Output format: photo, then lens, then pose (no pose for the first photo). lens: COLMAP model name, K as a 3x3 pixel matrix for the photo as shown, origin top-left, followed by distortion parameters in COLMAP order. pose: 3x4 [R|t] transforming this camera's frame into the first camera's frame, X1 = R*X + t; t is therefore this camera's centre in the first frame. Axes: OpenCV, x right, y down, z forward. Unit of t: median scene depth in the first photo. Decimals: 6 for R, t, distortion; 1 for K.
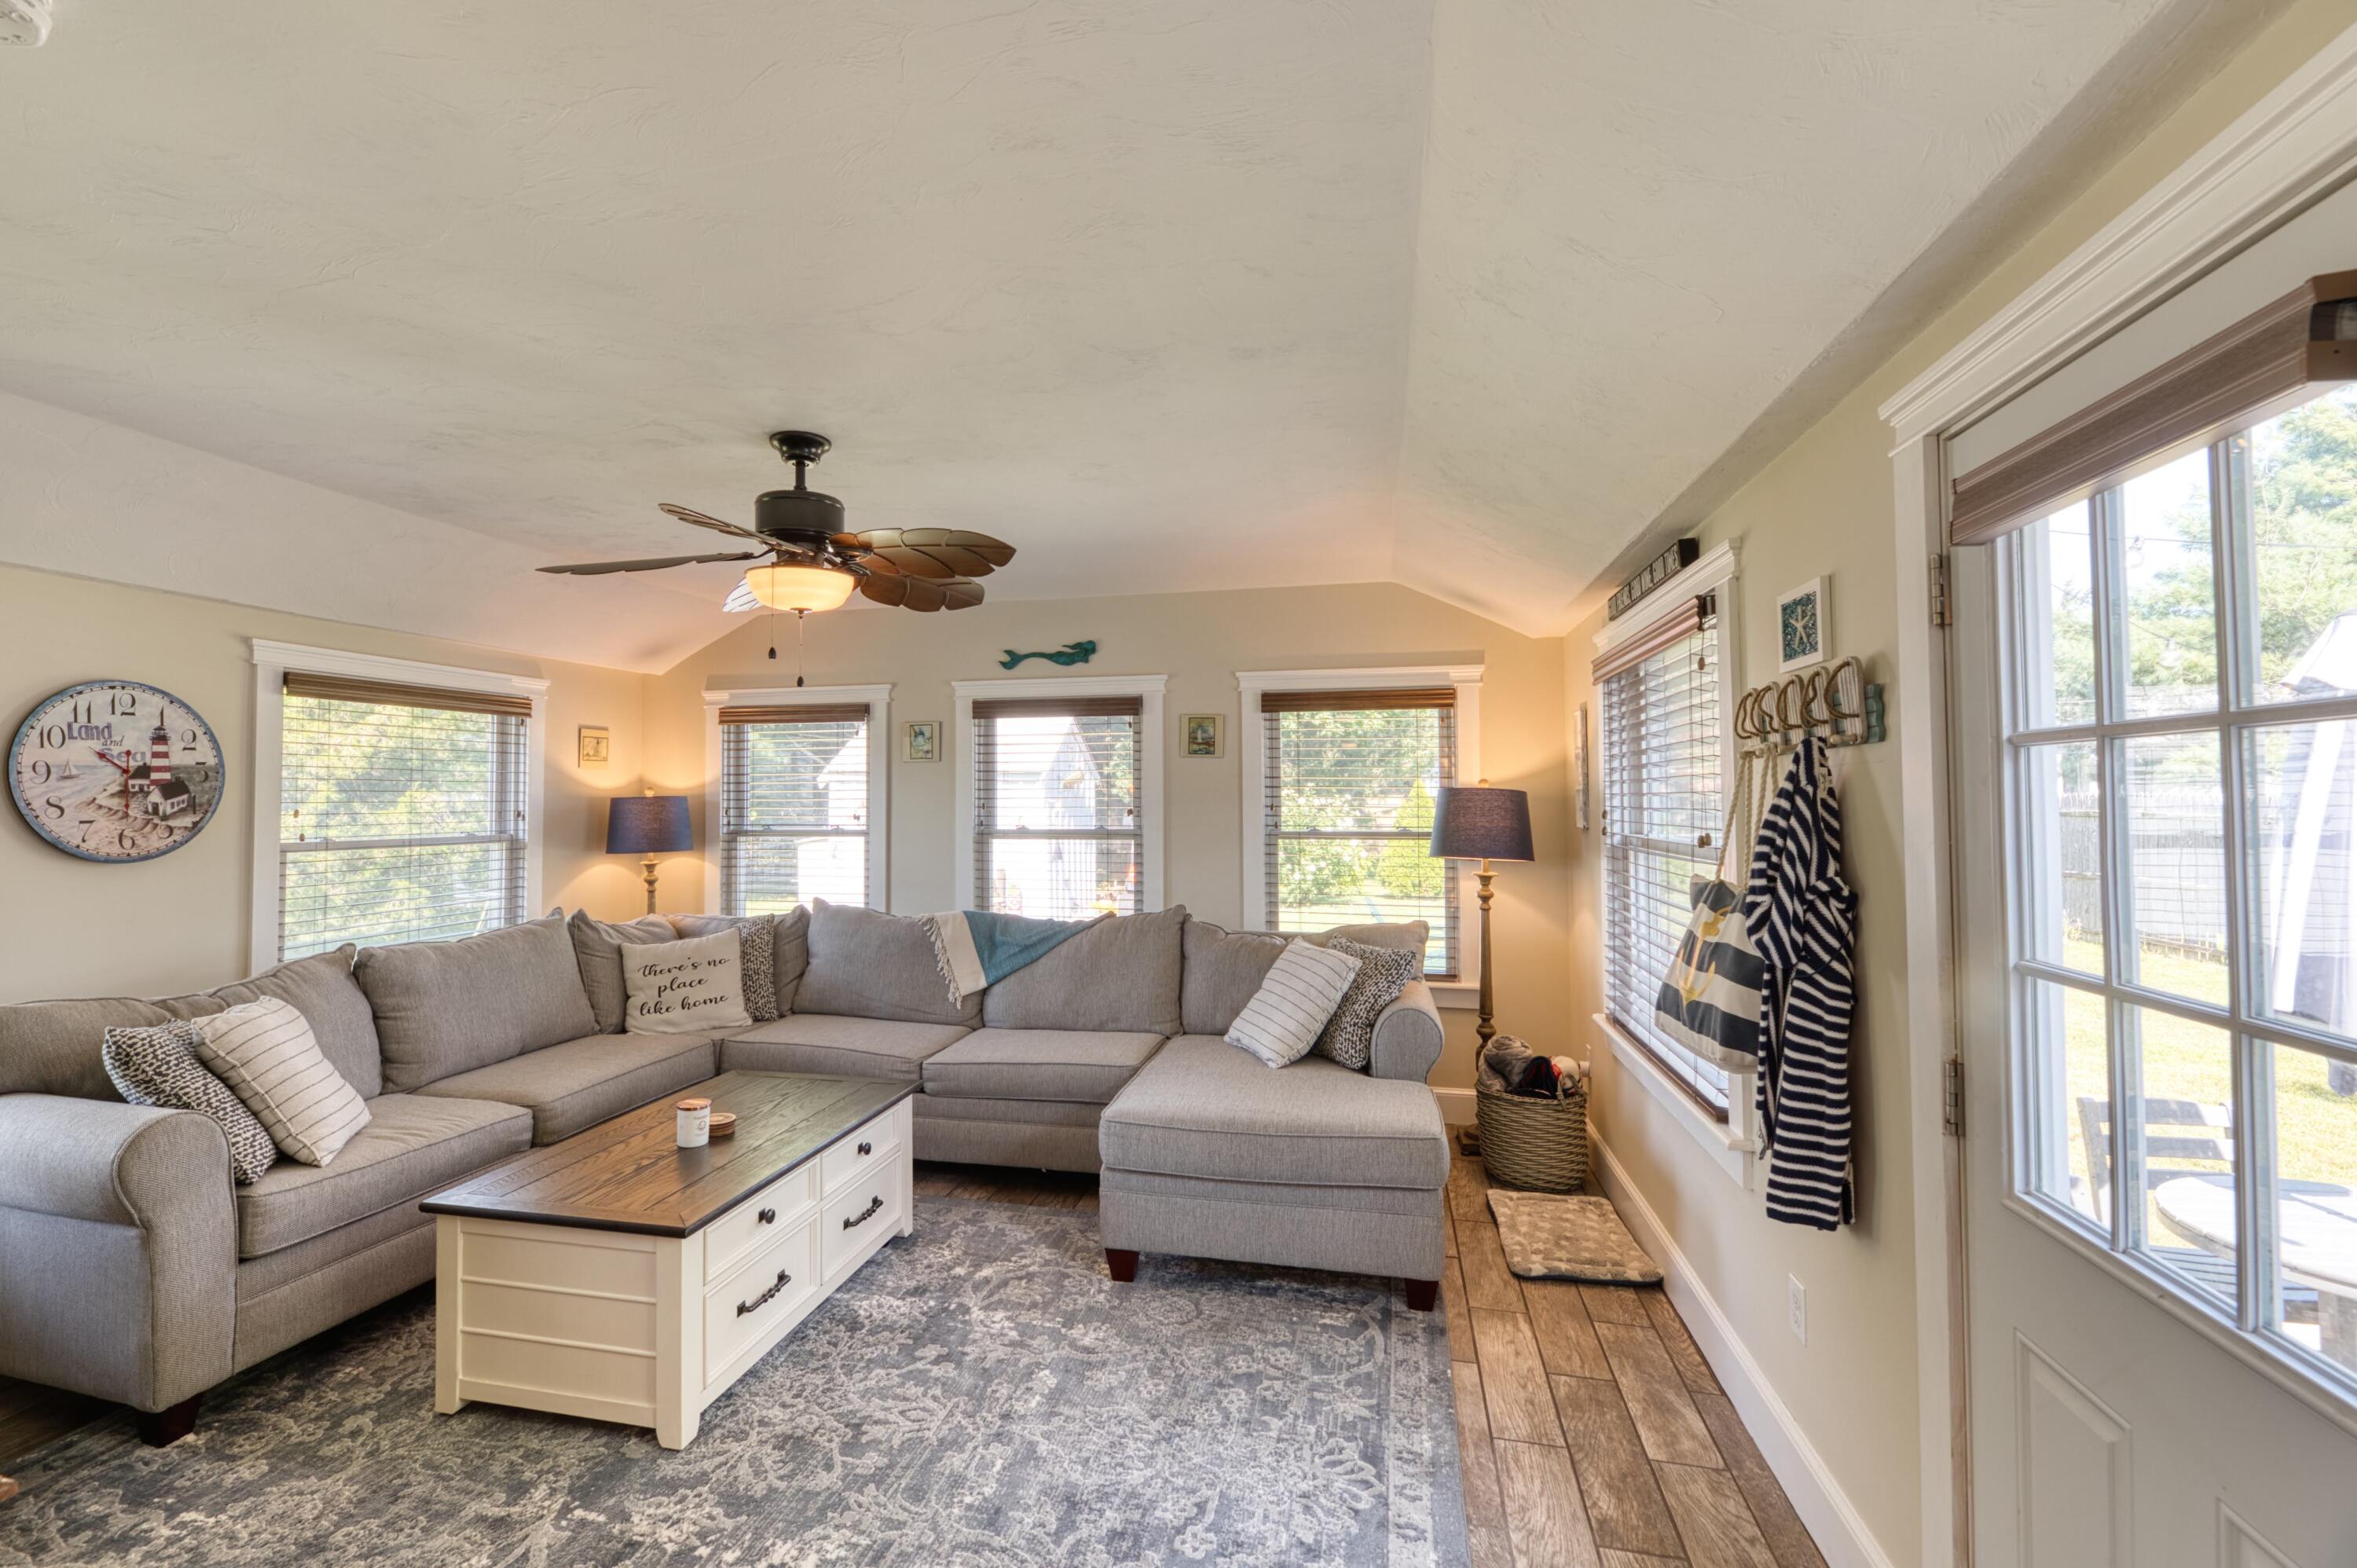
lens RADIAL K [[987.1, 0, 1163.3], [0, 987.1, 782.4], [0, 0, 1]] dist [-0.001772, -0.002421]
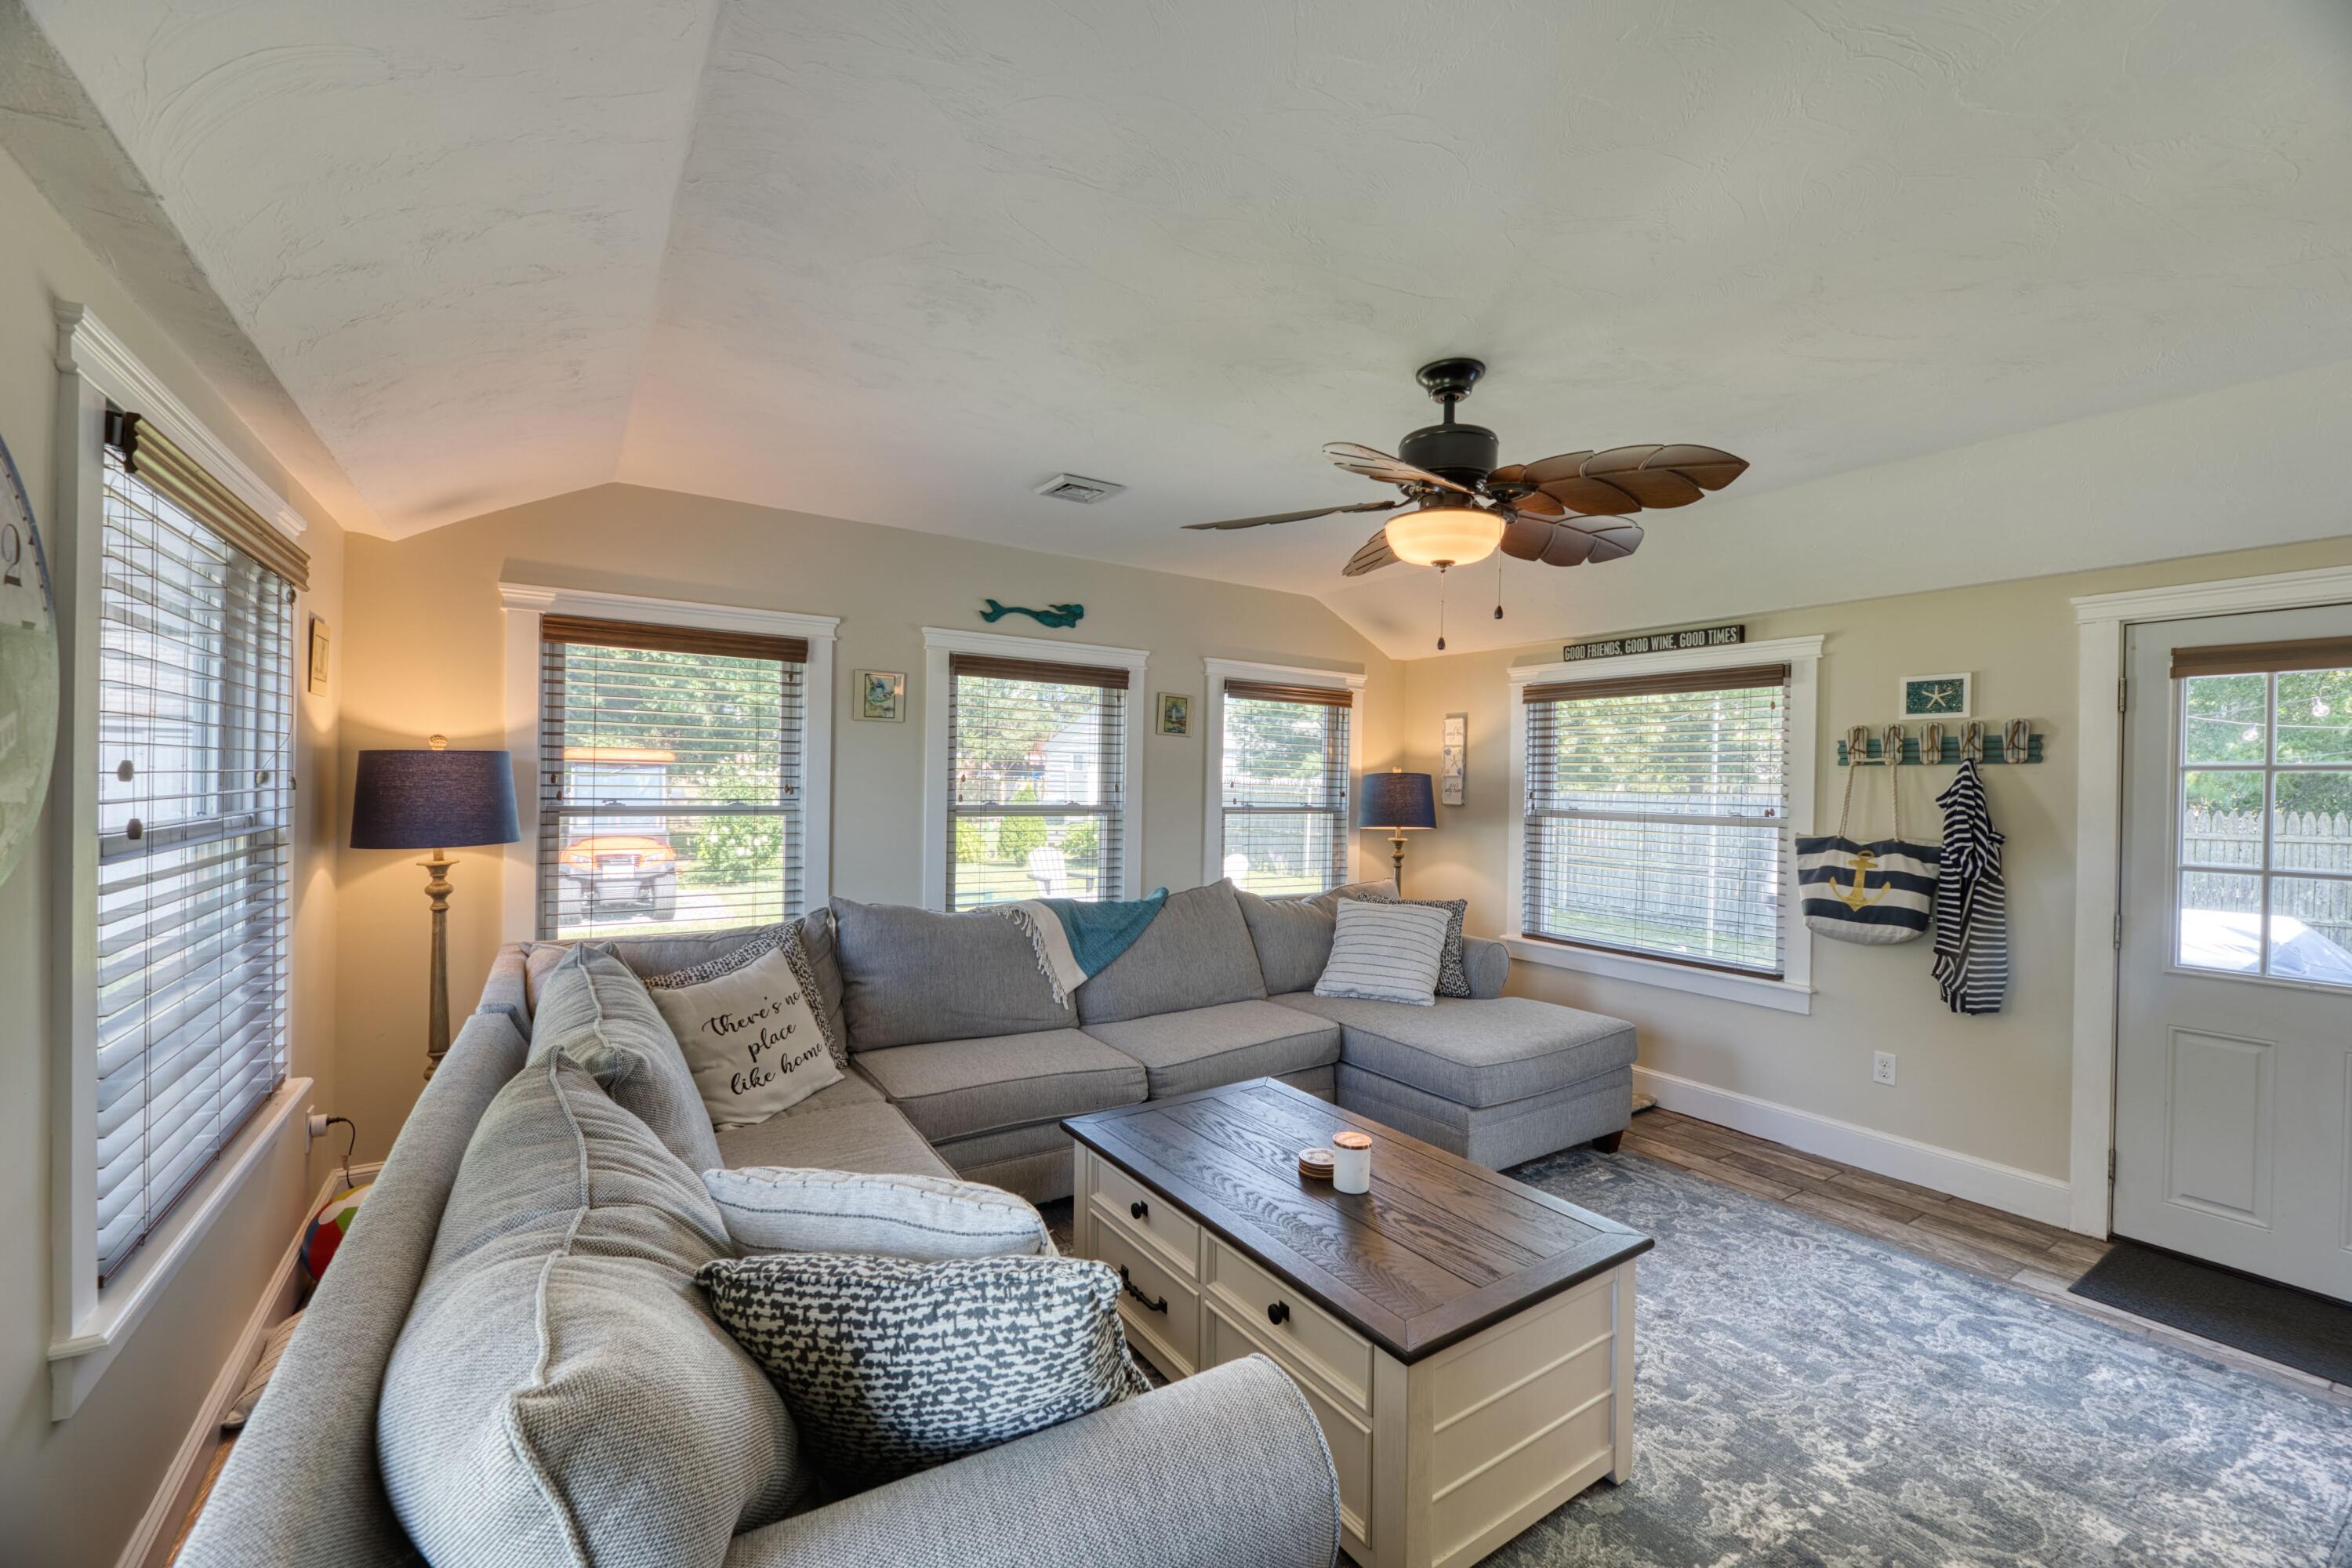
lens RADIAL K [[914.7, 0, 1171.2], [0, 914.7, 776.8], [0, 0, 1]] dist [-0.000594, -0.000153]
pose [[0.699167, 0.020234, 0.714672, -0.947788], [-0.034814, 0.999377, 0.005764, 0.018414], [-0.714110, -0.028911, 0.699436, 0.482603]]
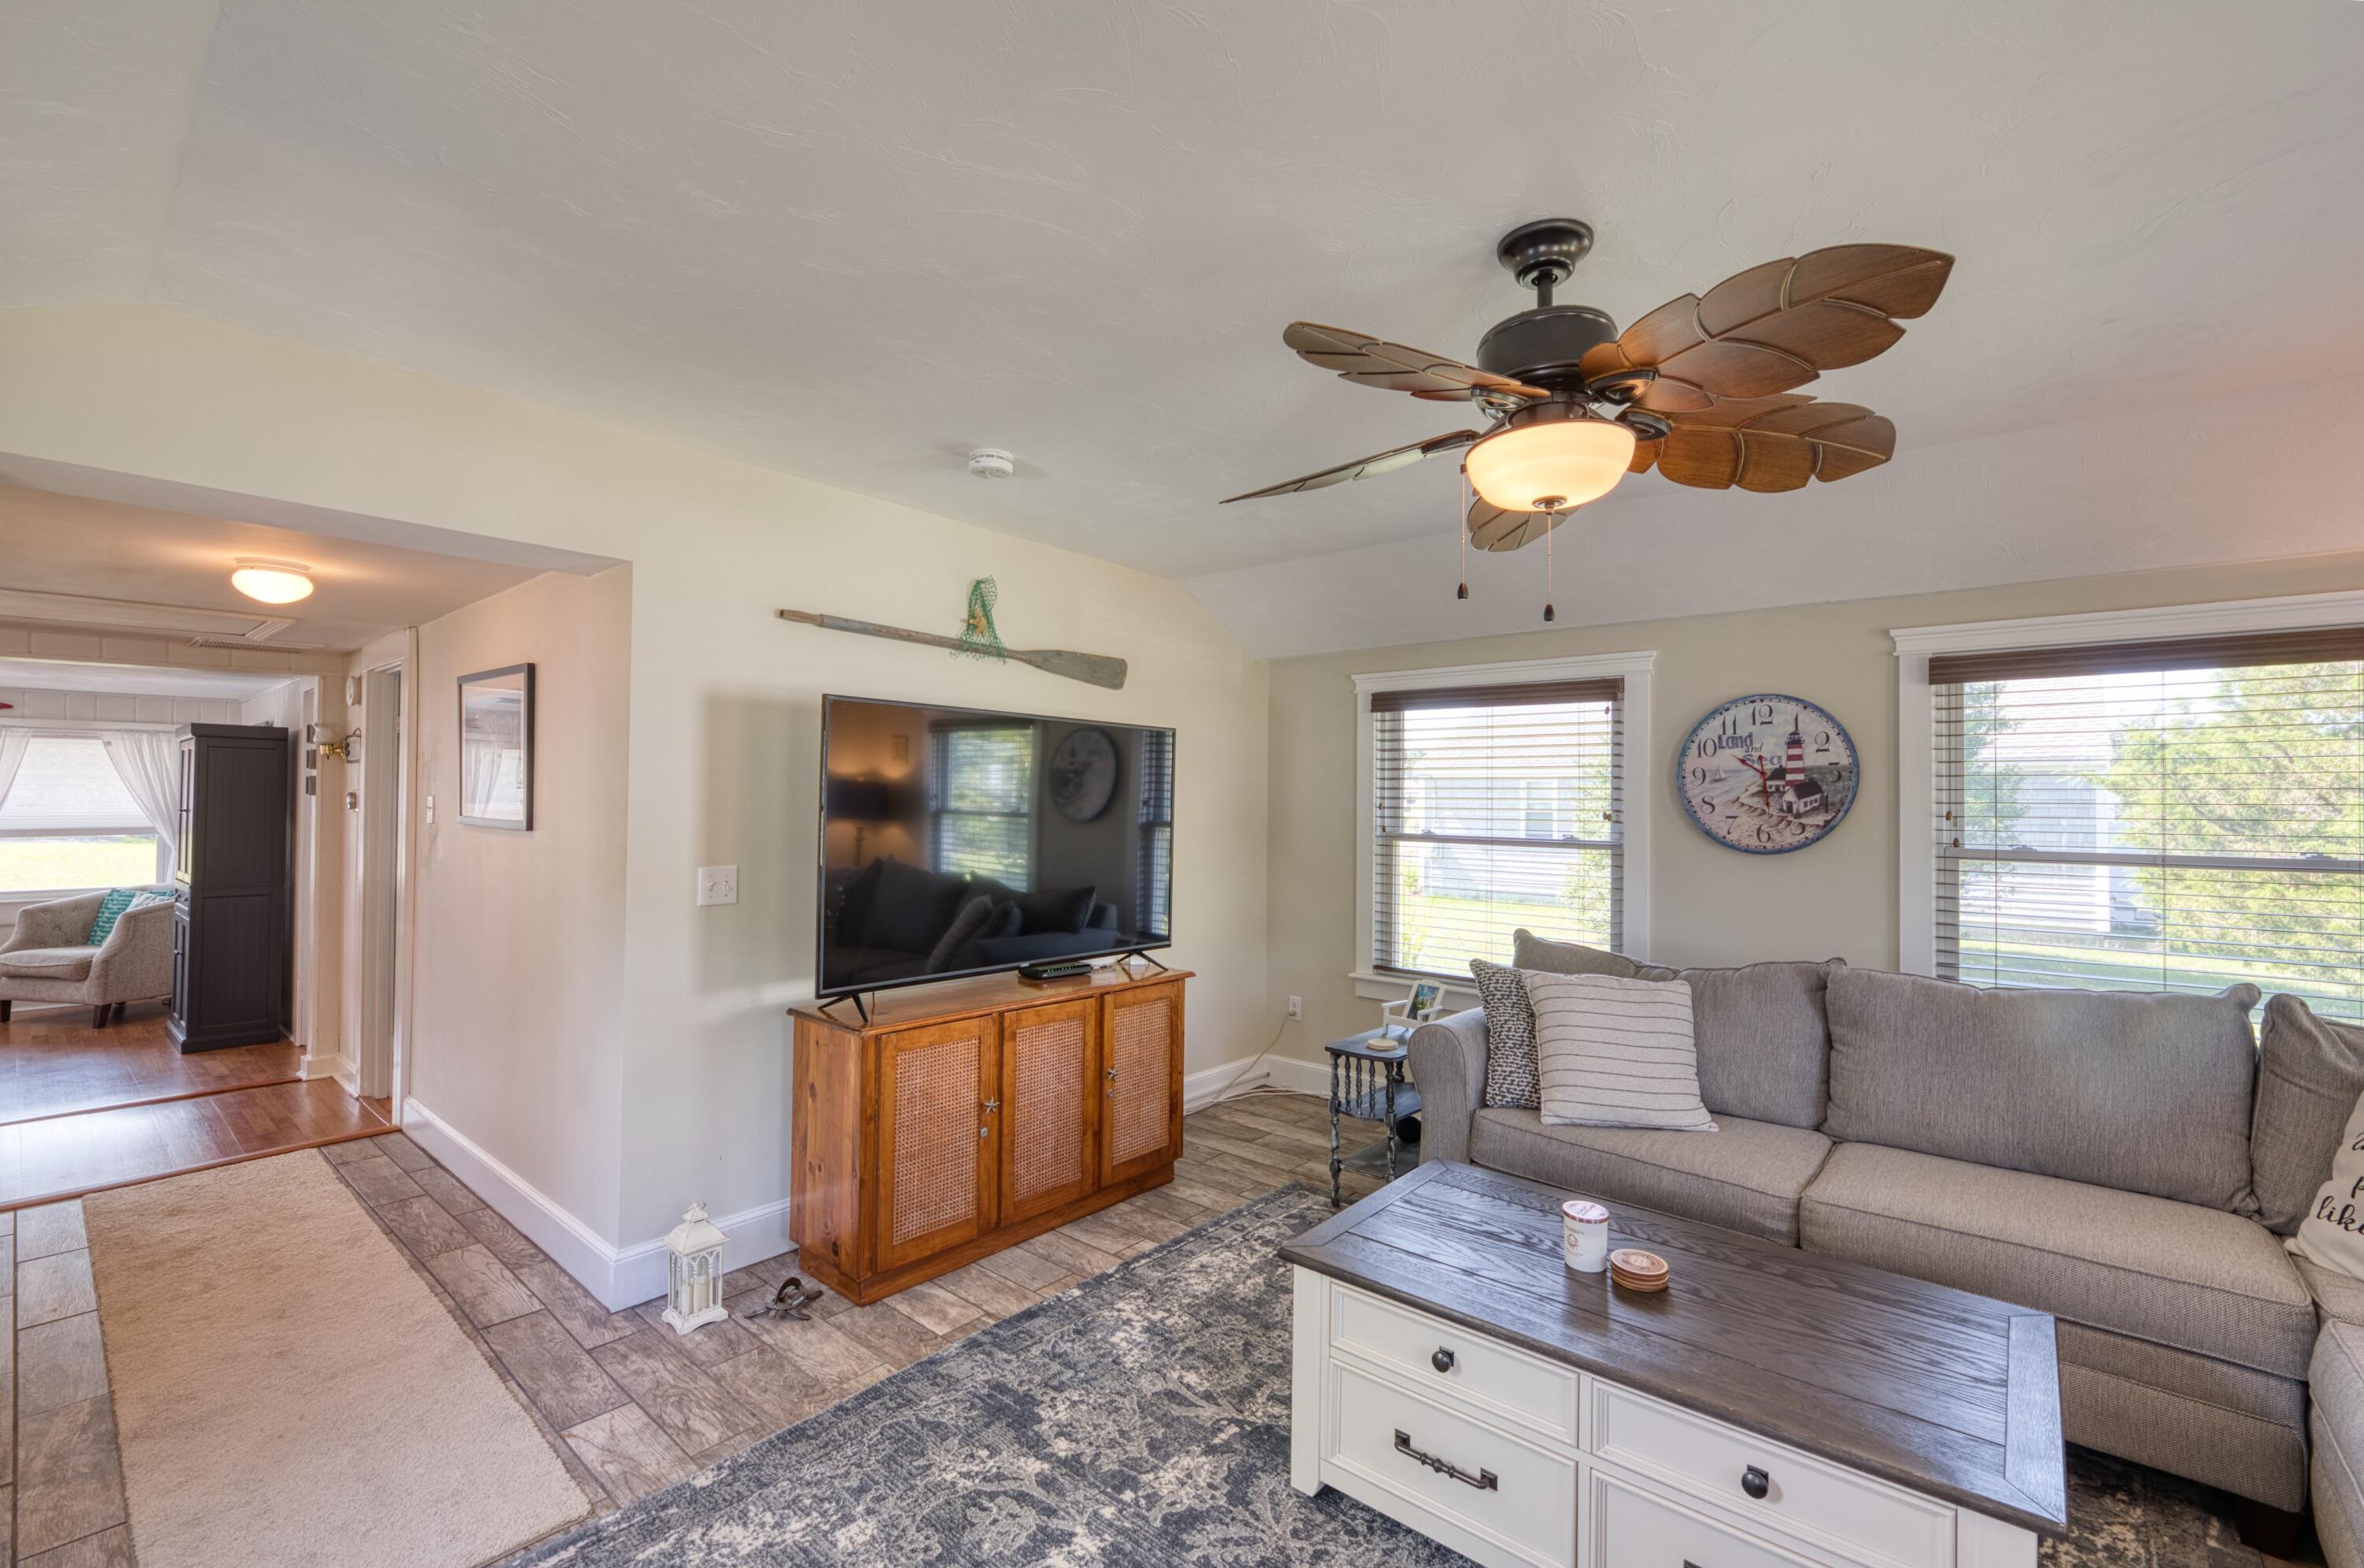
lens RADIAL K [[990.1, 0, 1166.8], [0, 990.1, 793.6], [0, 0, 1]] dist [-0.001772, -0.002421]
pose [[-0.469296, -0.003375, -0.883034, 0.270328], [0.010431, 0.999902, -0.009366, 0.014745], [0.882979, -0.013607, -0.469215, 0.897543]]
